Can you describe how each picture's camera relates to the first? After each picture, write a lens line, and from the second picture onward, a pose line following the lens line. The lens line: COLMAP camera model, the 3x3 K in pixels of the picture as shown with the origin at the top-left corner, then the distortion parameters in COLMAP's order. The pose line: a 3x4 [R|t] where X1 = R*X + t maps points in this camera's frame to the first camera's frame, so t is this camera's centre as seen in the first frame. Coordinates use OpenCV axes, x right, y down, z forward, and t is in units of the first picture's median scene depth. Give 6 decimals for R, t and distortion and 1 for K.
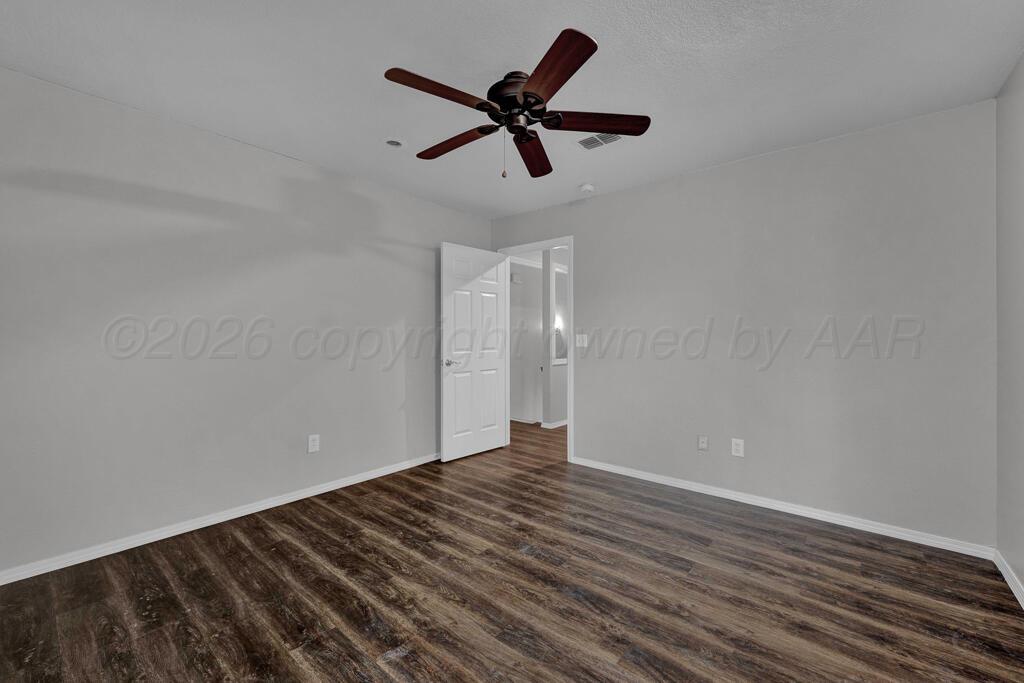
lens RADIAL K [[405.5, 0, 509.9], [0, 405.5, 340.6], [0, 0, 1]] dist [-0.002684, -0.000281]
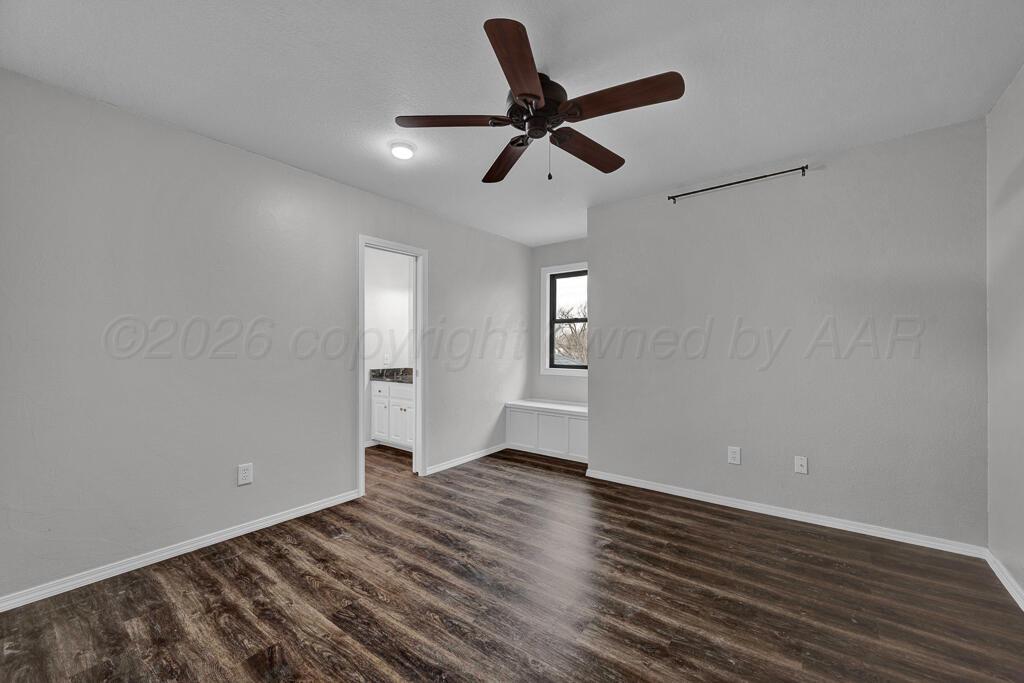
lens RADIAL K [[405.5, 0, 513.8], [0, 405.5, 343.1], [0, 0, 1]] dist [-0.002684, -0.000281]
pose [[-0.998712, 0.001013, -0.050730, 0.128040], [0.001336, 0.999979, -0.006327, -0.015626], [0.050722, -0.006387, -0.998692, 2.093007]]
